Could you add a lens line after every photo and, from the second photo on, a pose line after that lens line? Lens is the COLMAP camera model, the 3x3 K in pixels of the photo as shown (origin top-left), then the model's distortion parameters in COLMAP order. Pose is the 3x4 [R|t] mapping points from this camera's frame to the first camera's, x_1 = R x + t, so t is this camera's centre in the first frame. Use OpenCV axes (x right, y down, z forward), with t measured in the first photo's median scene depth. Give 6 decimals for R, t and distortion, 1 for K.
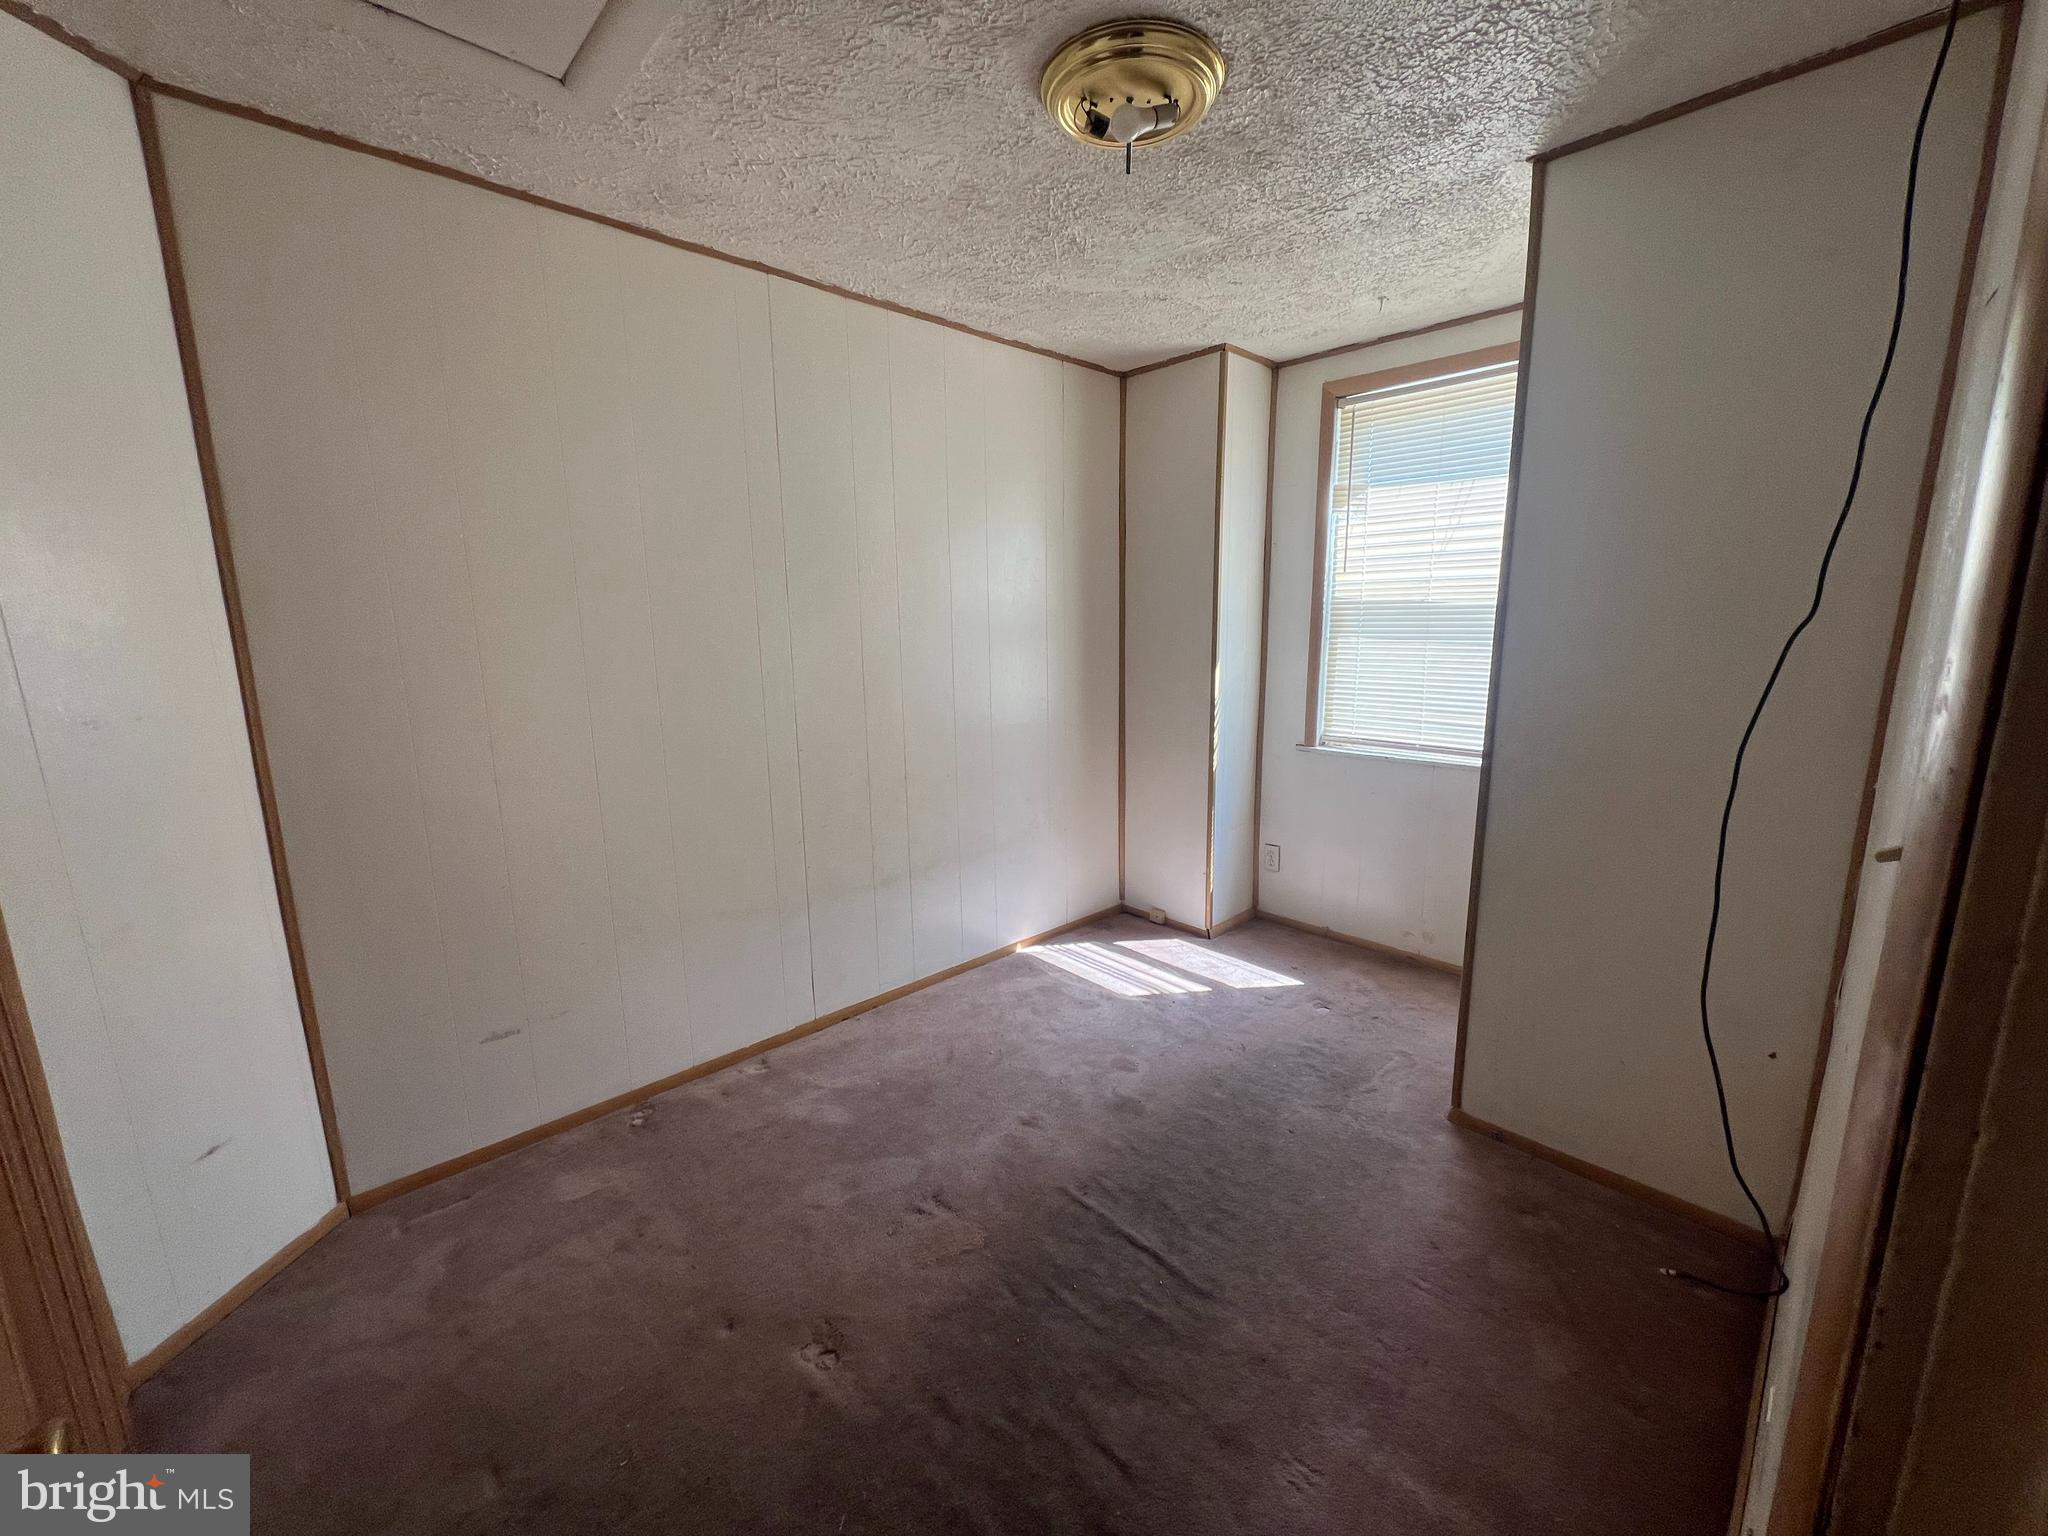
lens RADIAL K [[818.5, 0, 1026.9], [0, 818.5, 771.5], [0, 0, 1]] dist [0.001184, 0.000172]
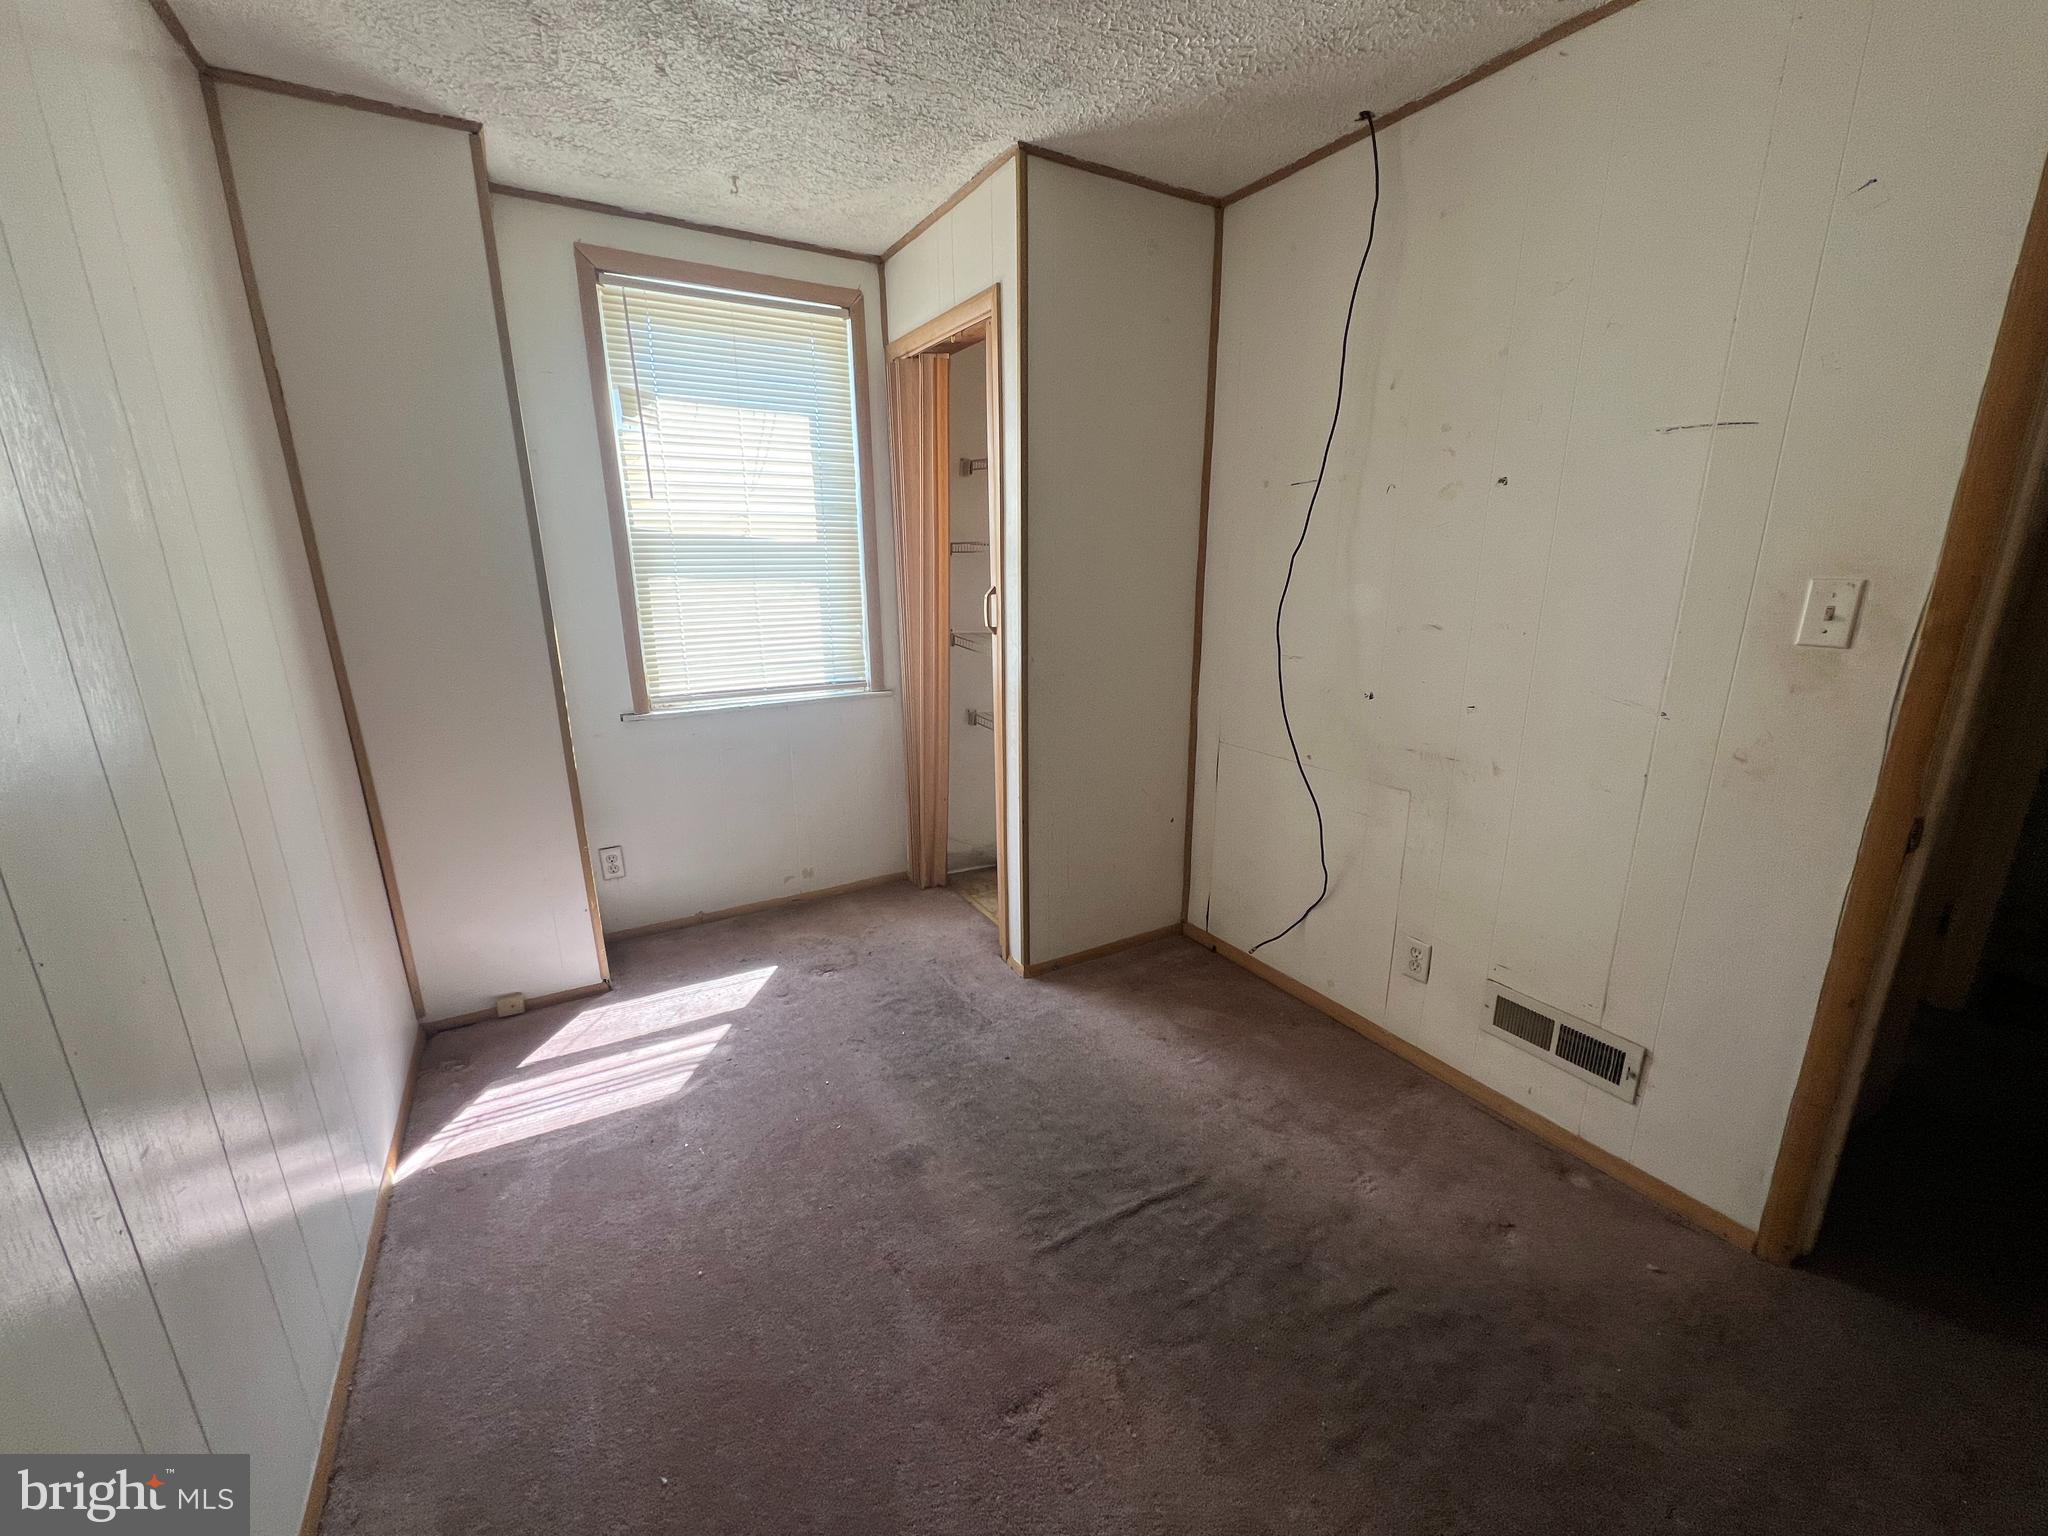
lens RADIAL K [[818.5, 0, 1026.1], [0, 818.5, 770.3], [0, 0, 1]] dist [0.001184, 0.000172]
pose [[0.223570, -0.238306, 0.945107, -0.392836], [0.182037, 0.962798, 0.199705, -0.076751], [-0.957538, 0.127396, 0.258633, 0.470777]]
